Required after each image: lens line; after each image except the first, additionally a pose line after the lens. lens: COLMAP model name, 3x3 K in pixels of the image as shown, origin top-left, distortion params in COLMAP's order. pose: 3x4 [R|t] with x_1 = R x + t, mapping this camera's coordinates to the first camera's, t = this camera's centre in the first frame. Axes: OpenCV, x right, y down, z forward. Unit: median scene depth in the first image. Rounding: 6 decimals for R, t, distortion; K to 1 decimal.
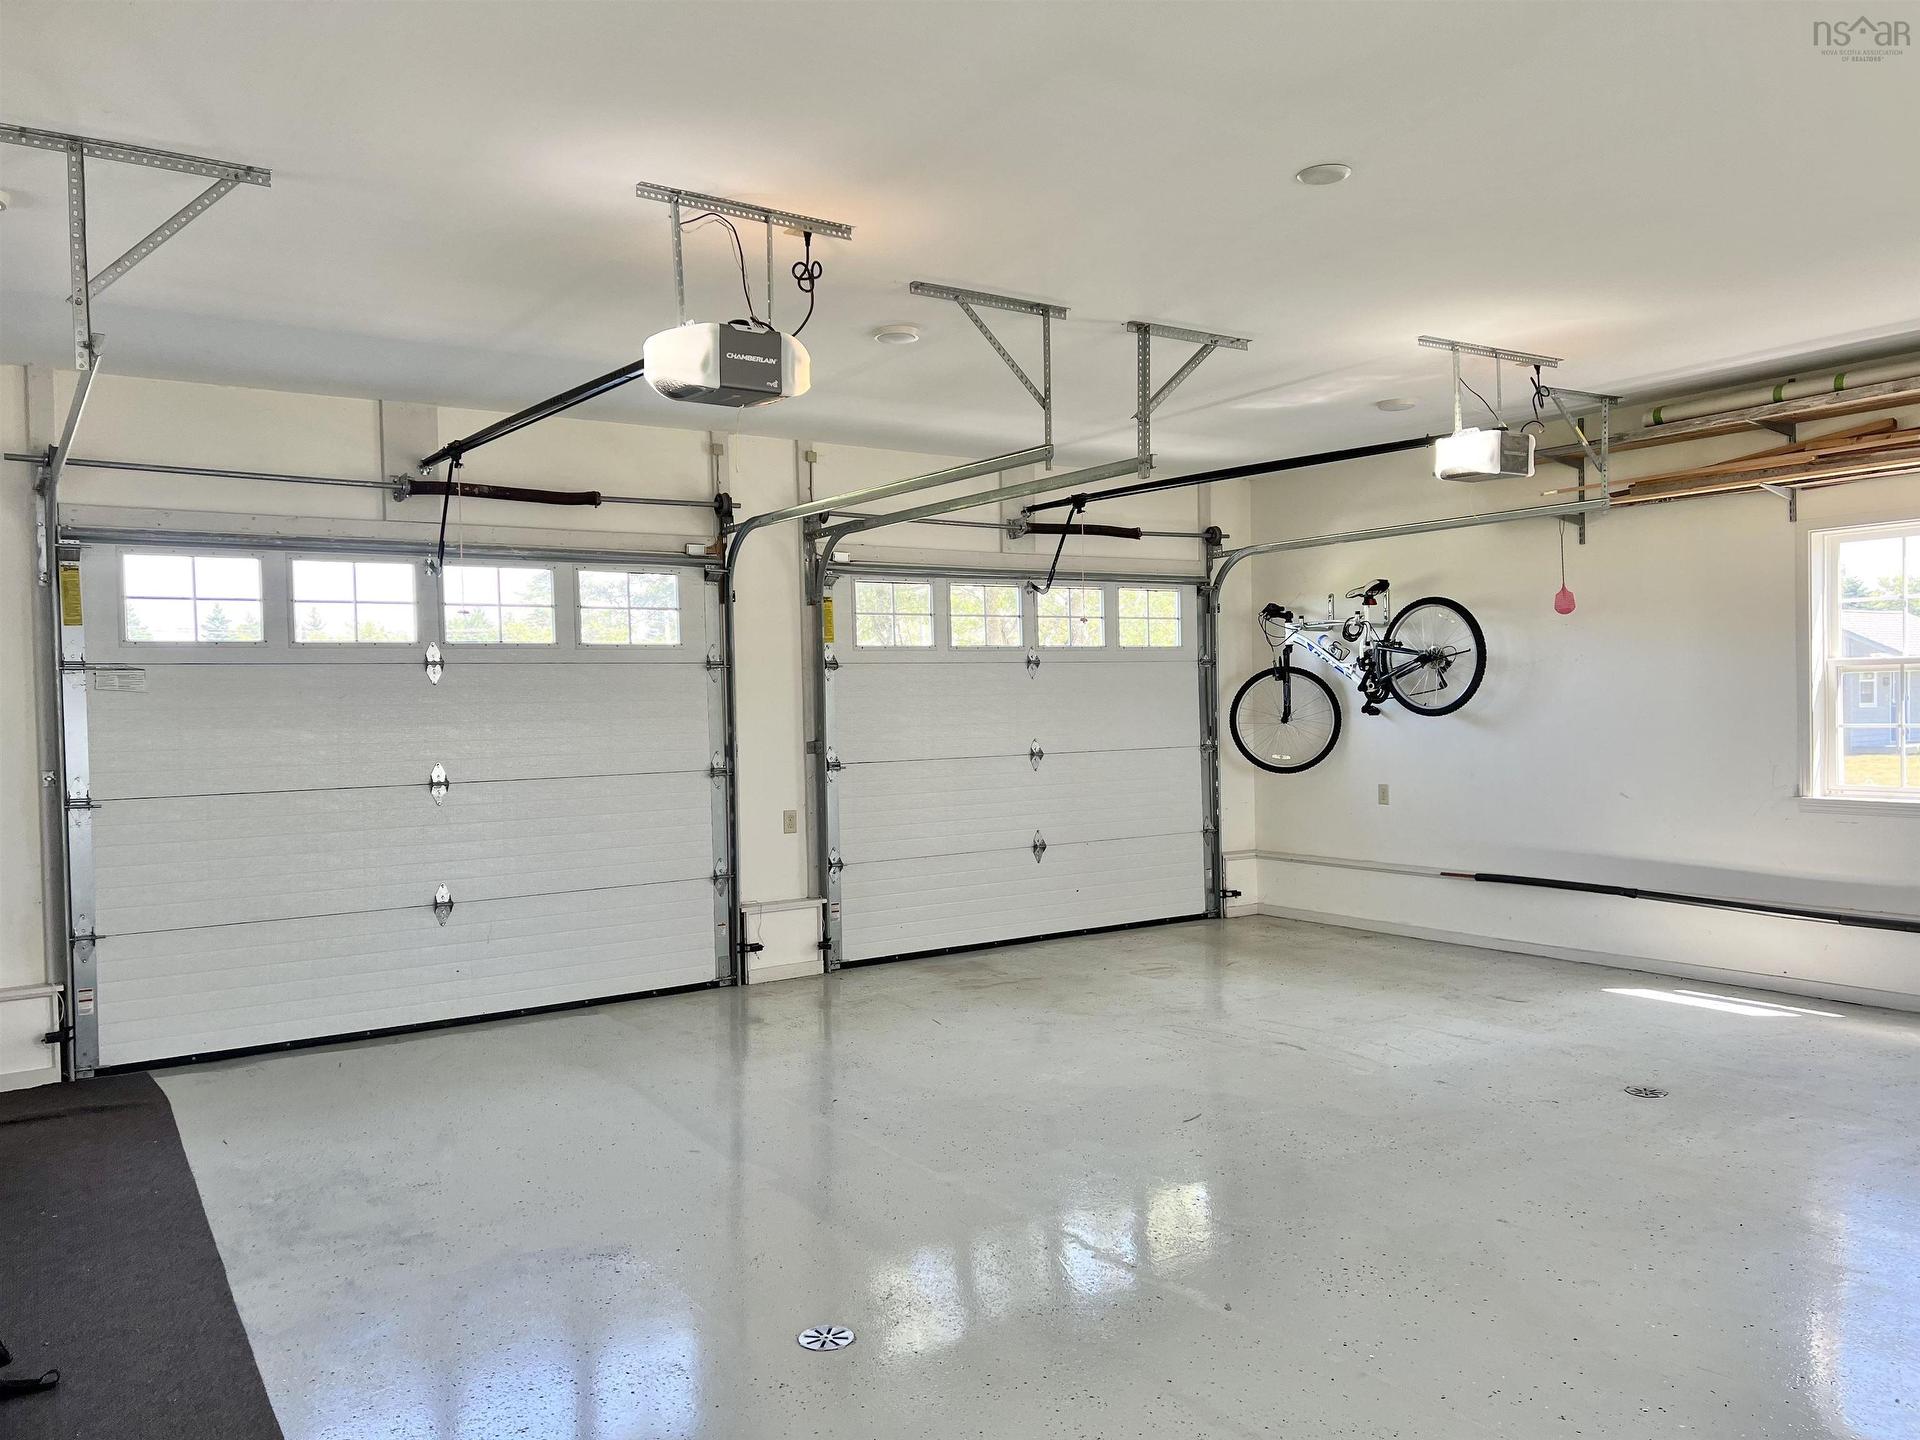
lens RADIAL K [[1439.5, 0, 959.2], [0, 1439.5, 730.8], [0, 0, 1]] dist [0.077874, -0.110702]
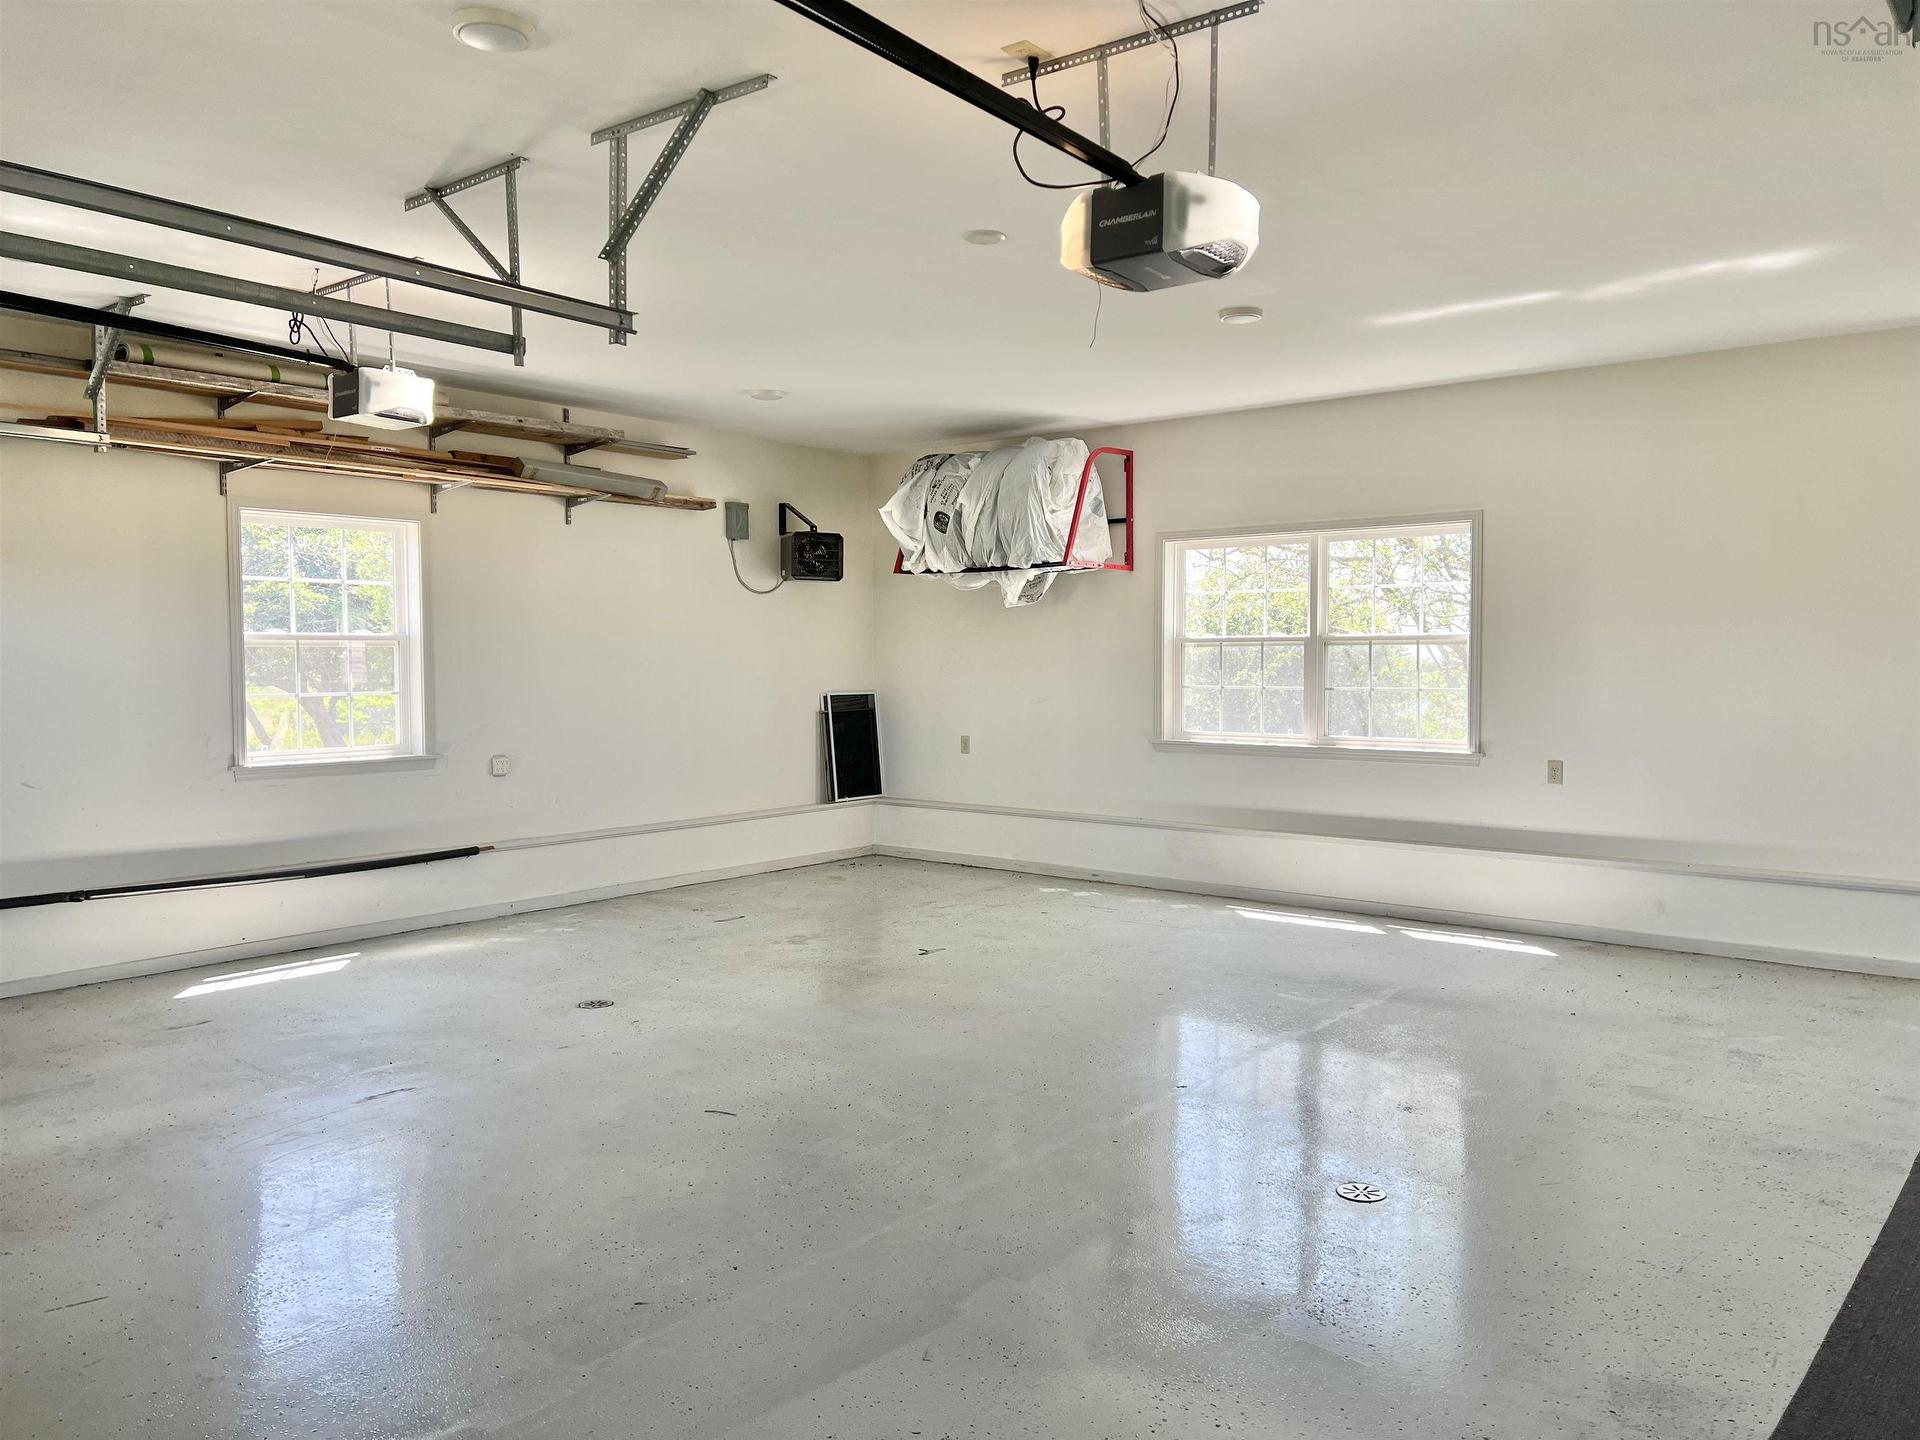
lens RADIAL K [[1439.5, 0, 959.2], [0, 1439.5, 730.8], [0, 0, 1]] dist [0.077874, -0.110702]
pose [[-0.308481, -0.022170, 0.950972, -0.557414], [0.022976, 0.999263, 0.030749, 0.000418], [-0.950953, 0.031335, -0.307745, 0.838529]]
